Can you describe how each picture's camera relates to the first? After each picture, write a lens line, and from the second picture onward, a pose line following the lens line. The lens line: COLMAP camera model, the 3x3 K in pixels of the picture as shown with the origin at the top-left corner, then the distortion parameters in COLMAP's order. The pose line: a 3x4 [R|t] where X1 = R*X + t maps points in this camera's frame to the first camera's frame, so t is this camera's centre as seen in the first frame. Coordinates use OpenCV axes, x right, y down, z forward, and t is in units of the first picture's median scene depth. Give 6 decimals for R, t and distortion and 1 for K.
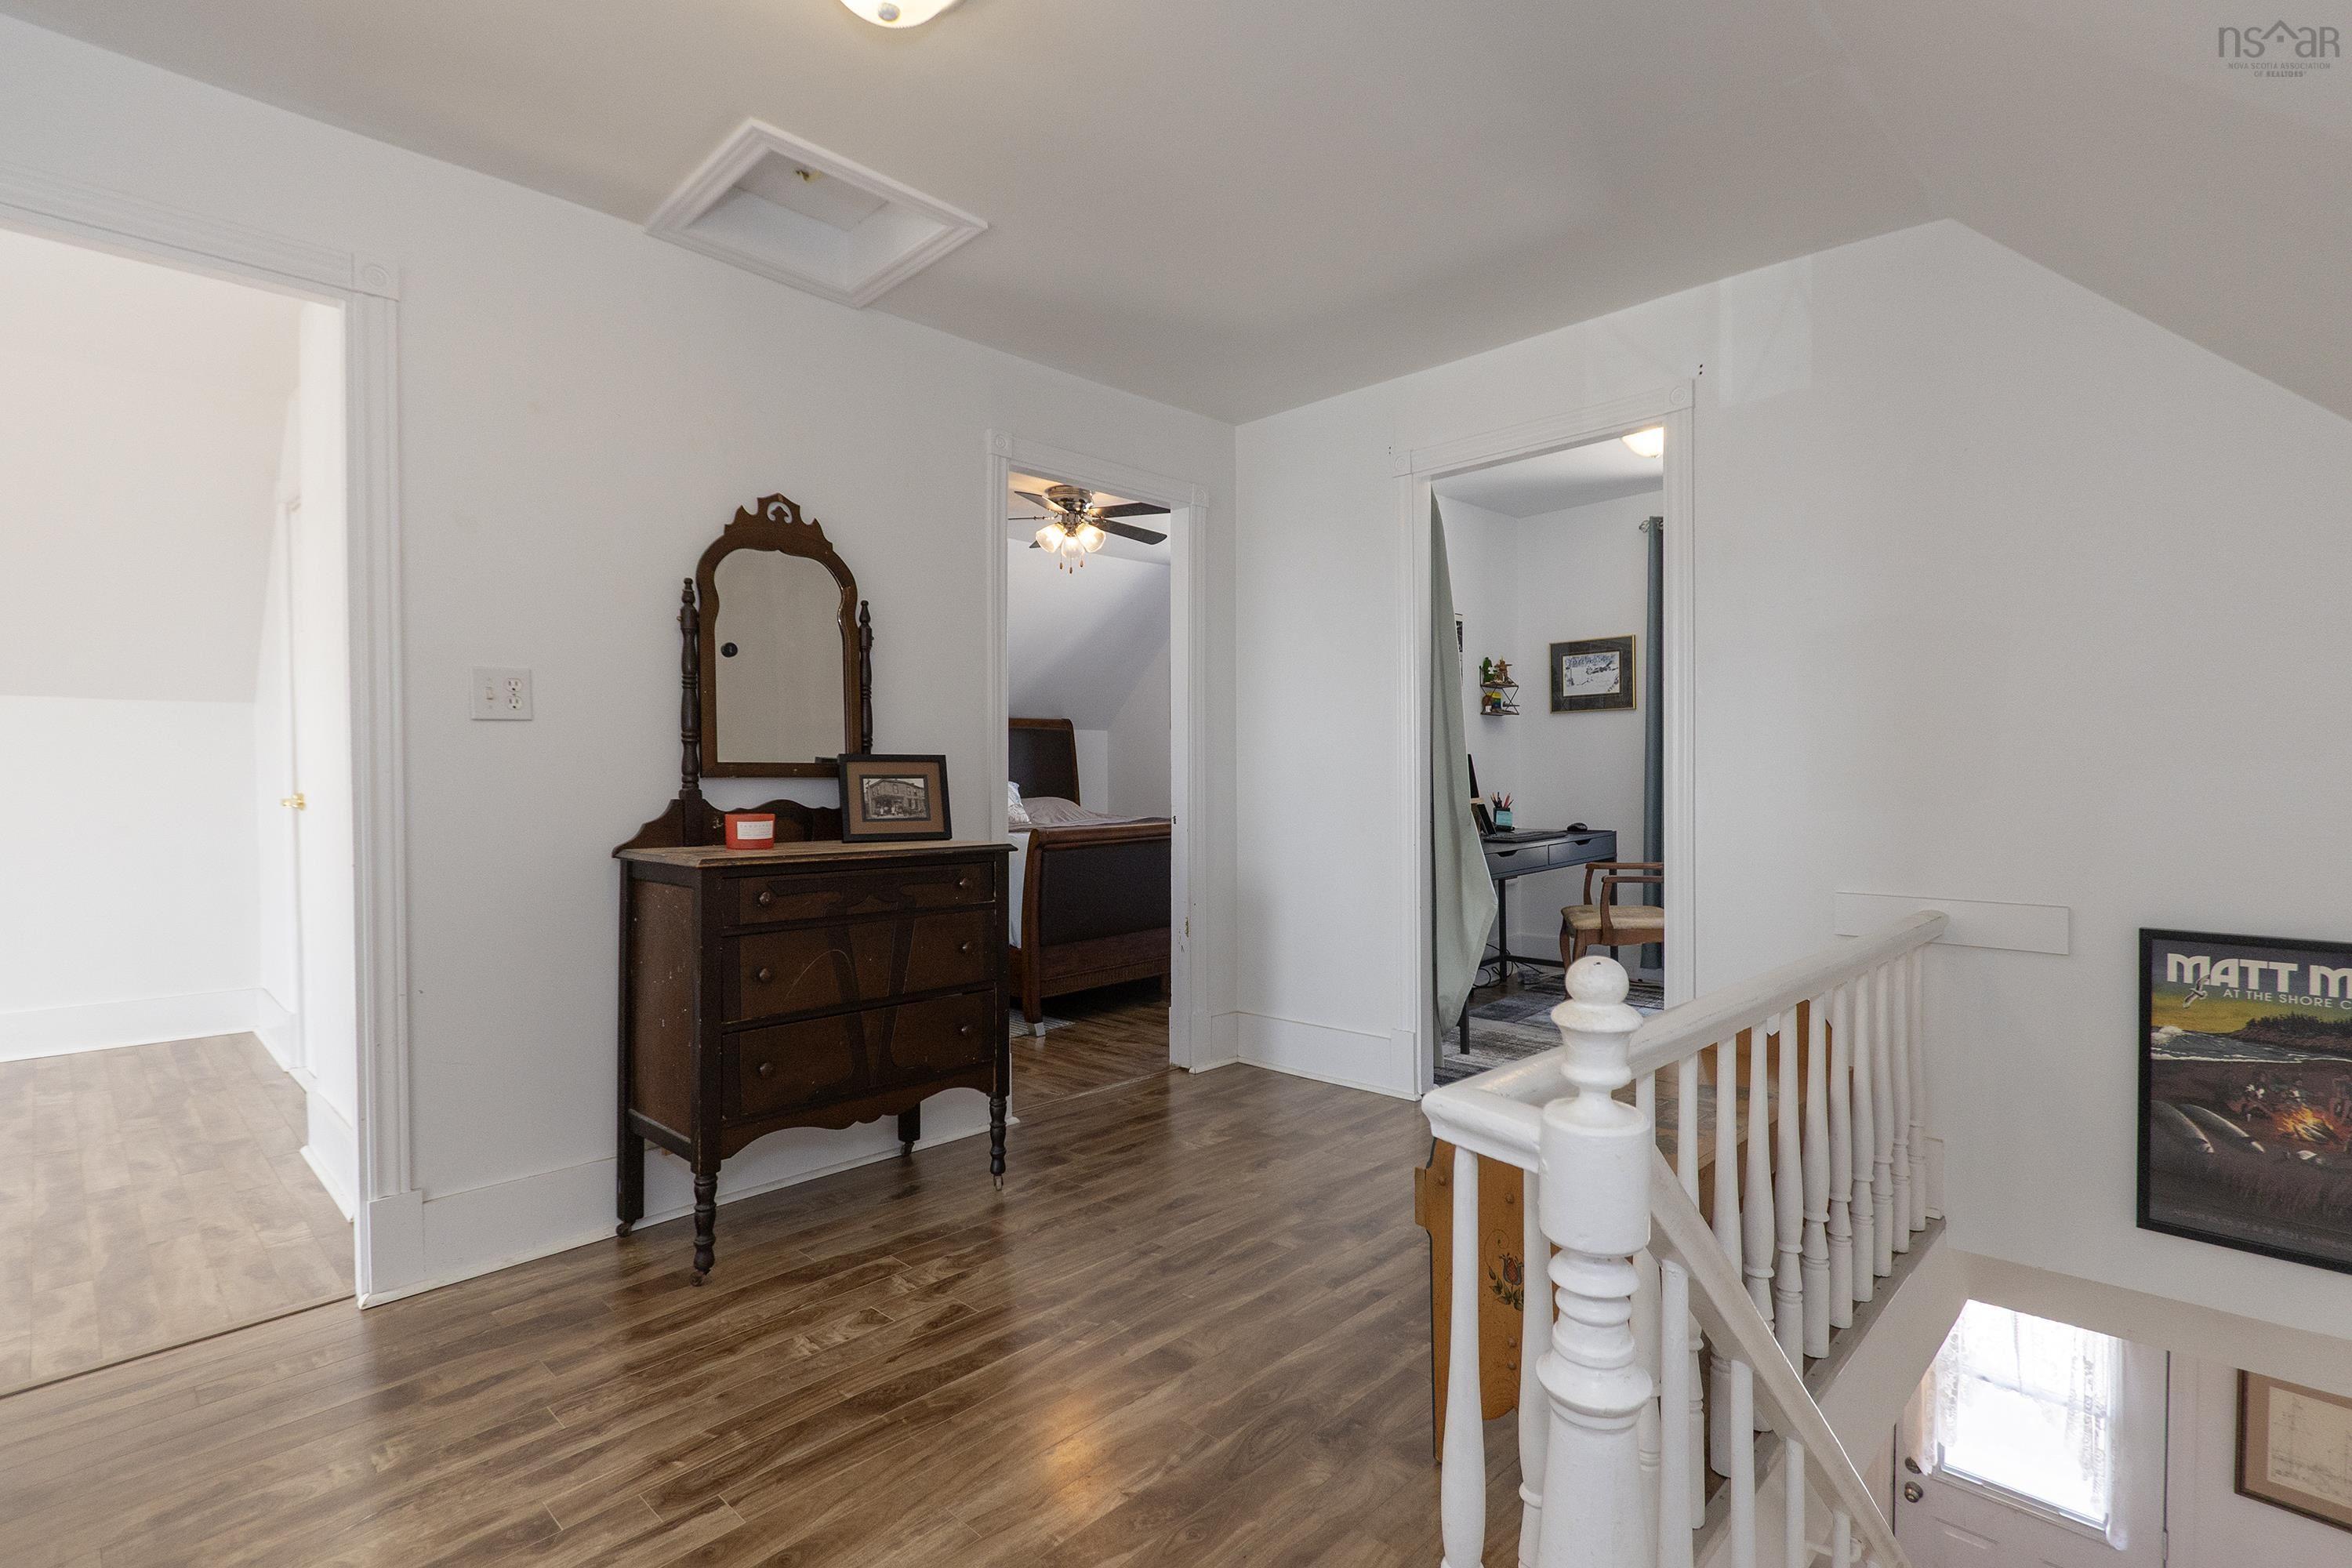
lens RADIAL K [[1080.5, 0, 1189.8], [0, 1080.5, 783.2], [0, 0, 1]] dist [0.001693, -0.000587]
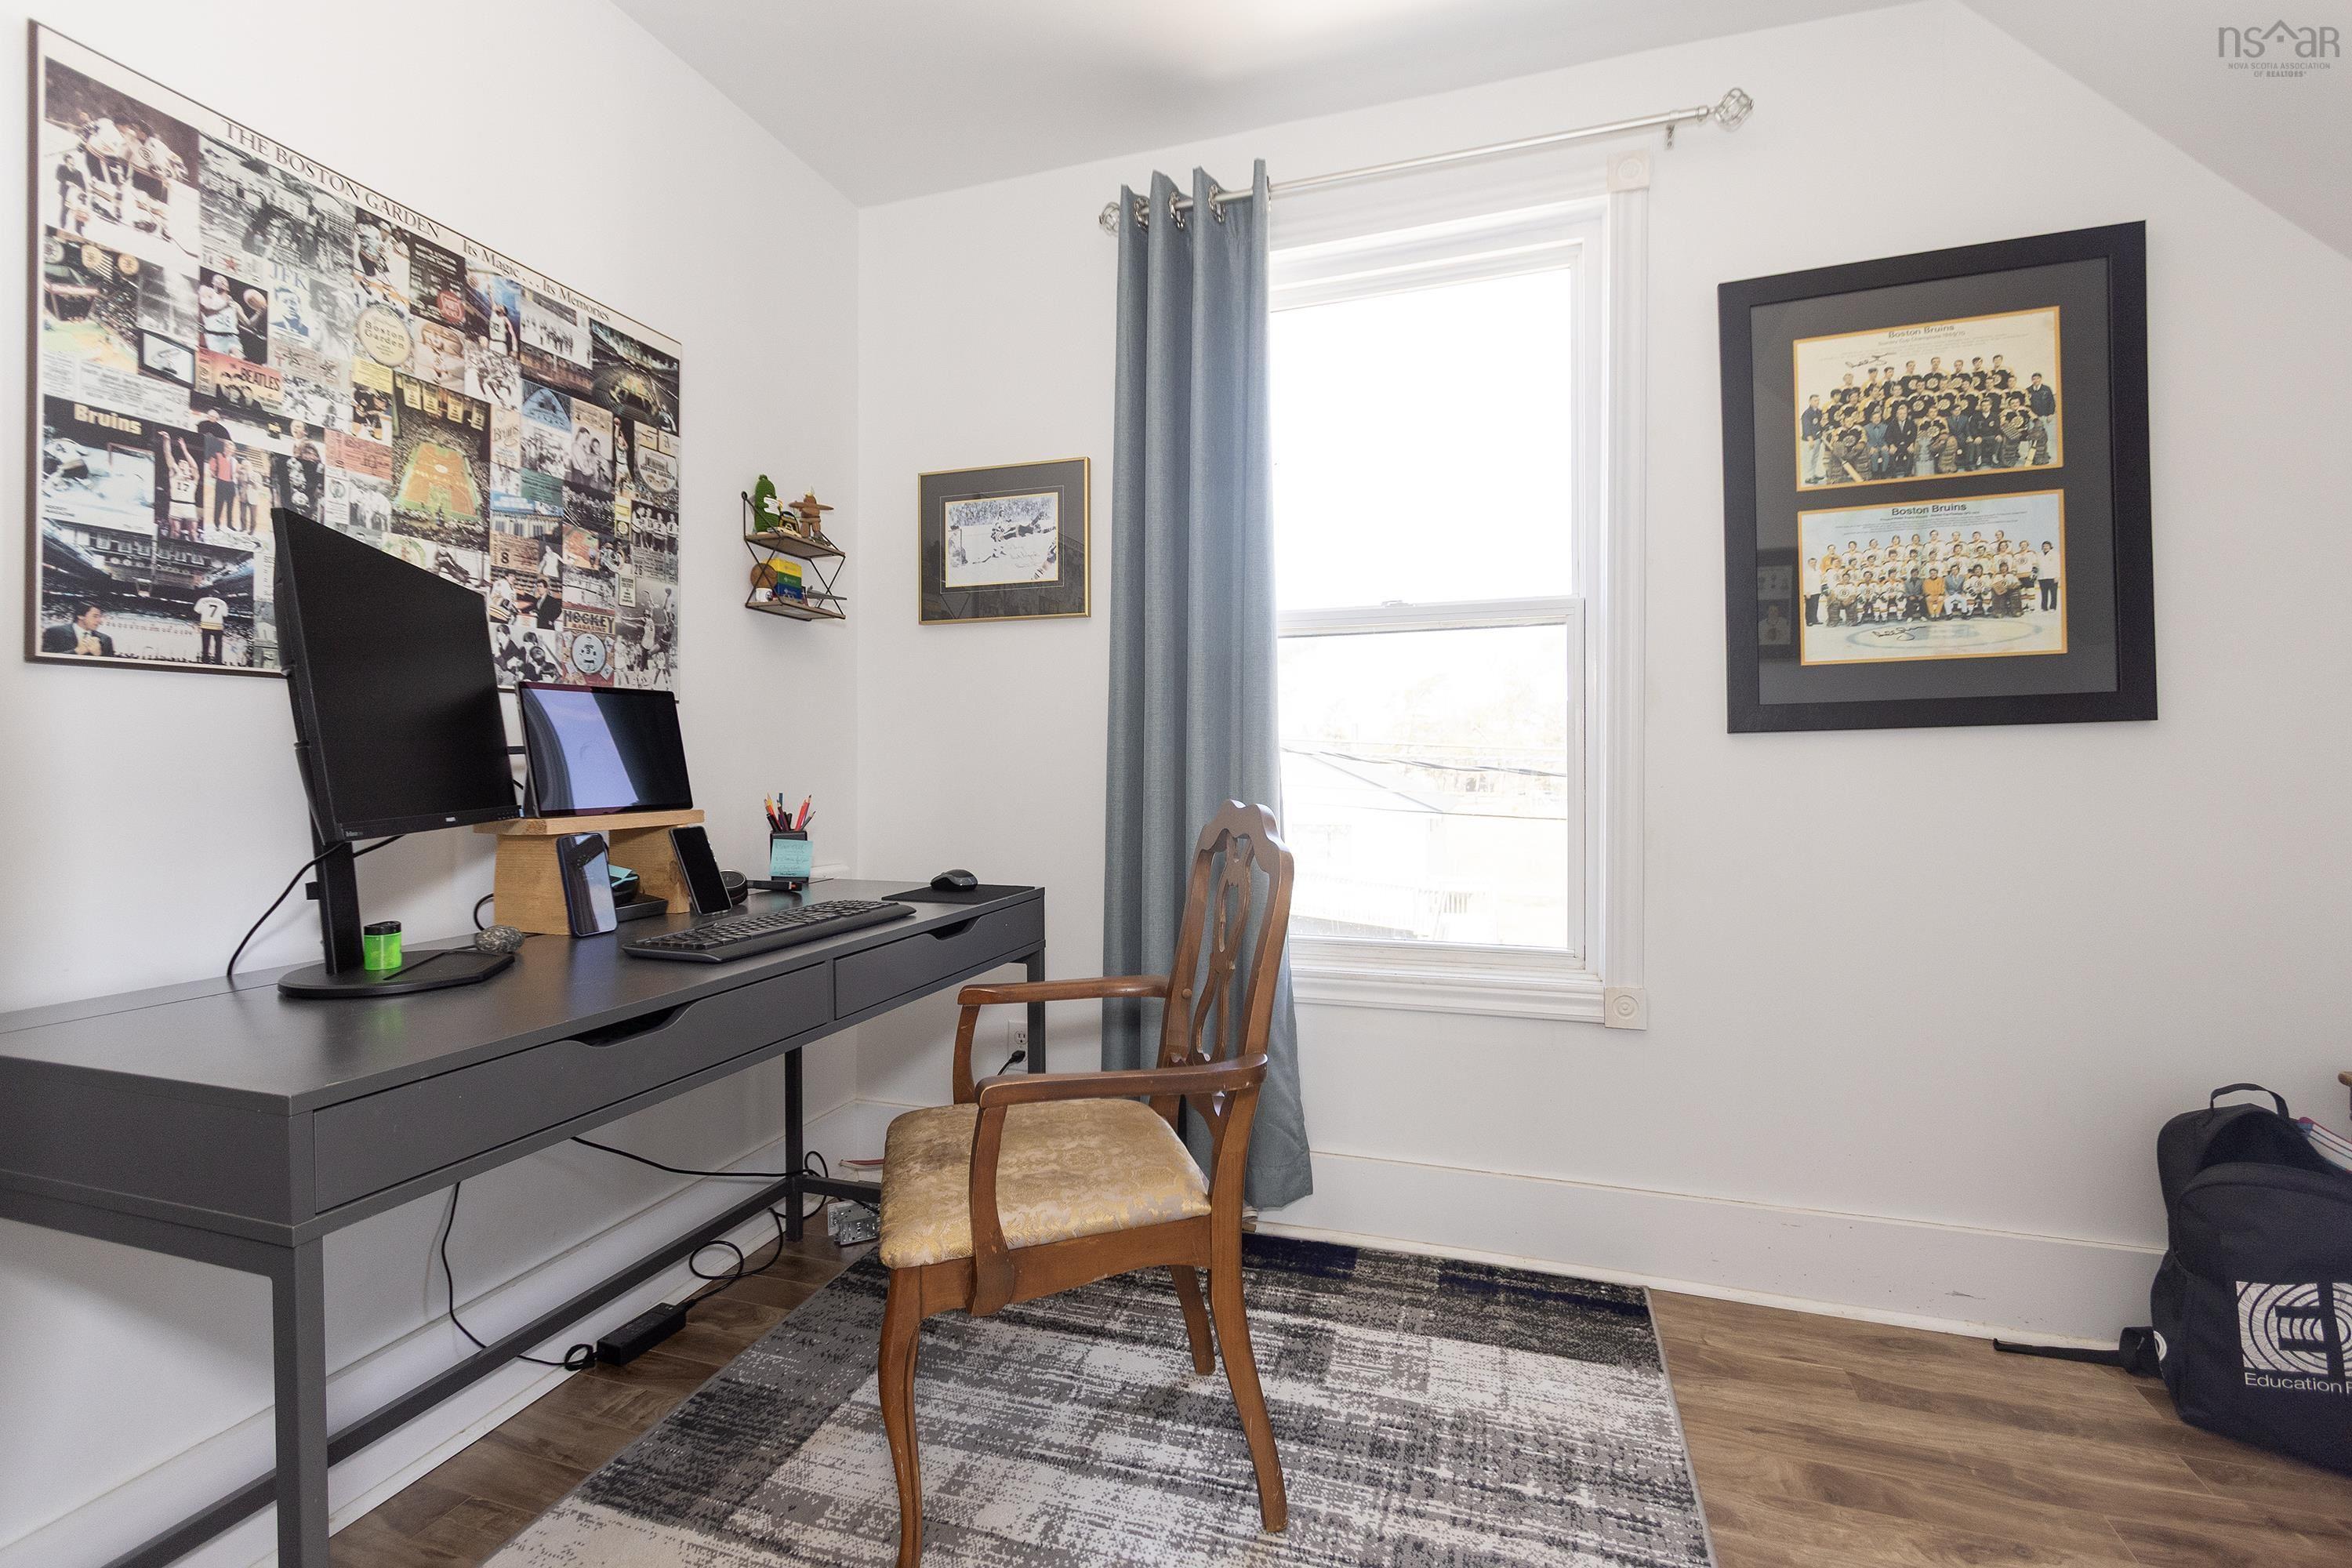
lens RADIAL K [[1080.5, 0, 1169.9], [0, 1080.5, 776.2], [0, 0, 1]] dist [0.001693, -0.000587]
pose [[0.895456, 0.007159, 0.445092, 0.233506], [-0.006269, 0.999974, -0.003470, 0.001958], [-0.445105, 0.000317, 0.895478, 0.559910]]
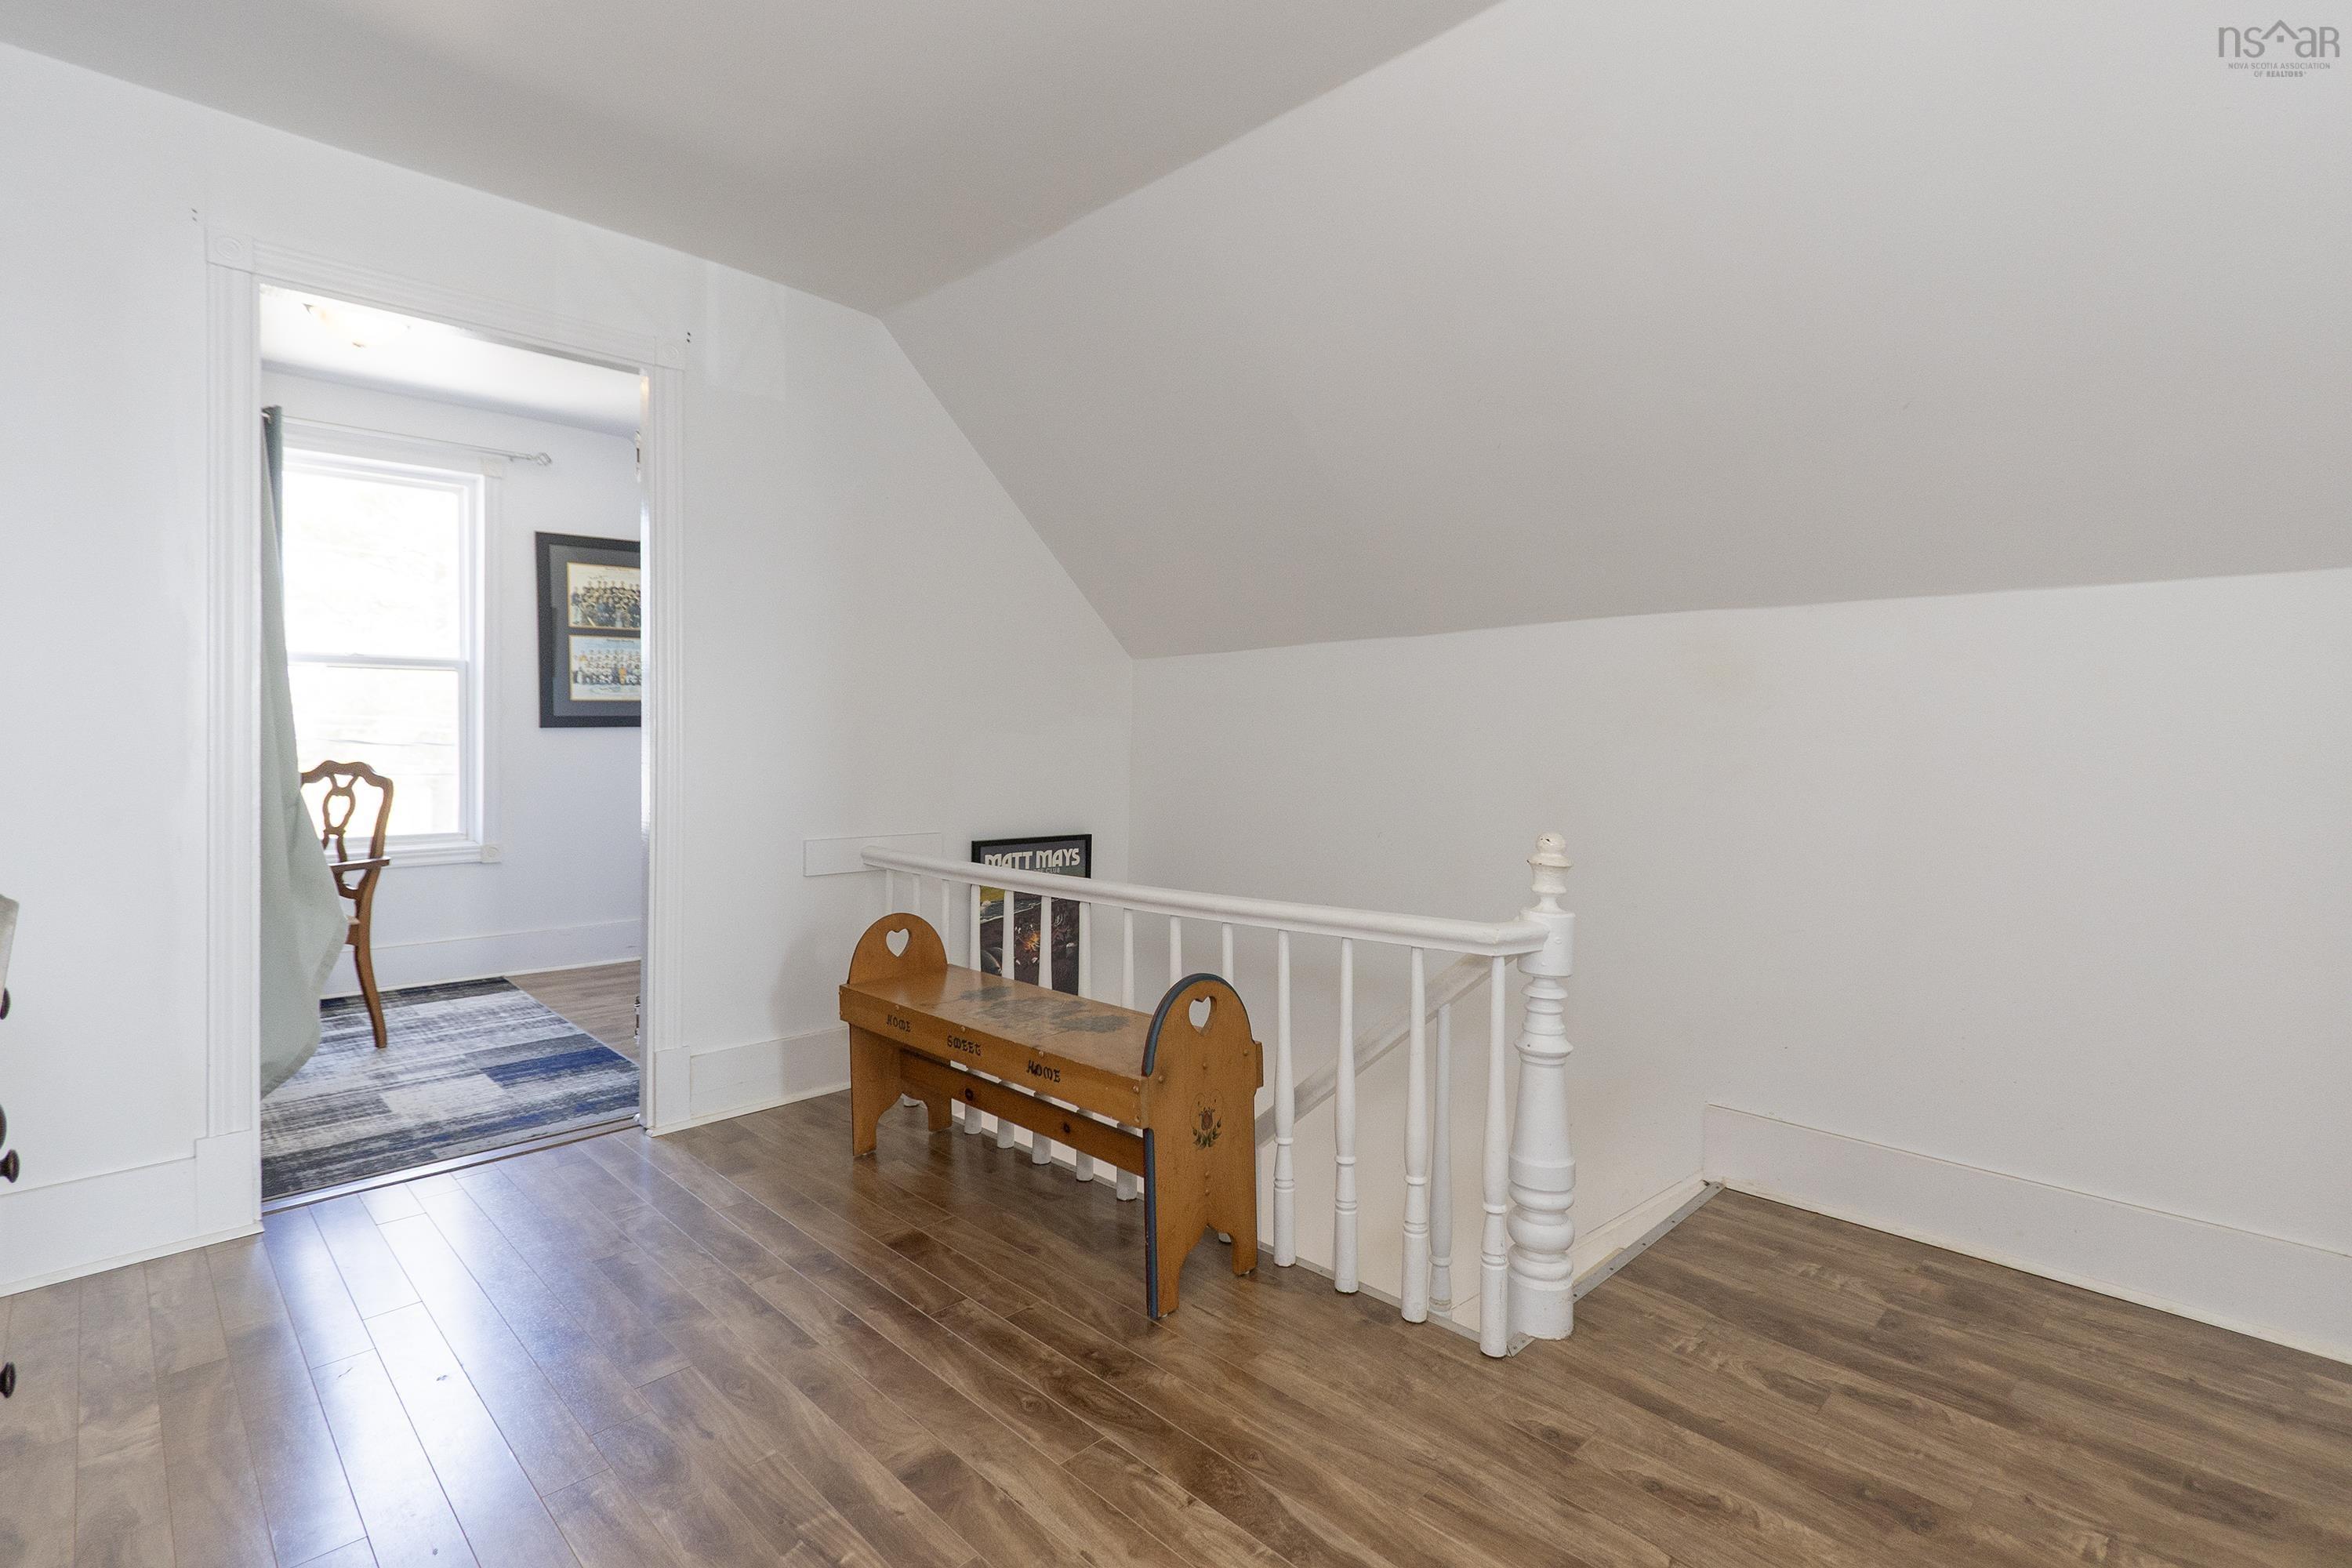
lens RADIAL K [[1080.5, 0, 1180.6], [0, 1080.5, 752.0], [0, 0, 1]] dist [0.001693, -0.000587]
pose [[0.021980, -0.002677, 0.999755, -0.281415], [-0.002556, 0.999993, 0.002734, -0.000223], [-0.999755, -0.002616, 0.021973, 0.277543]]
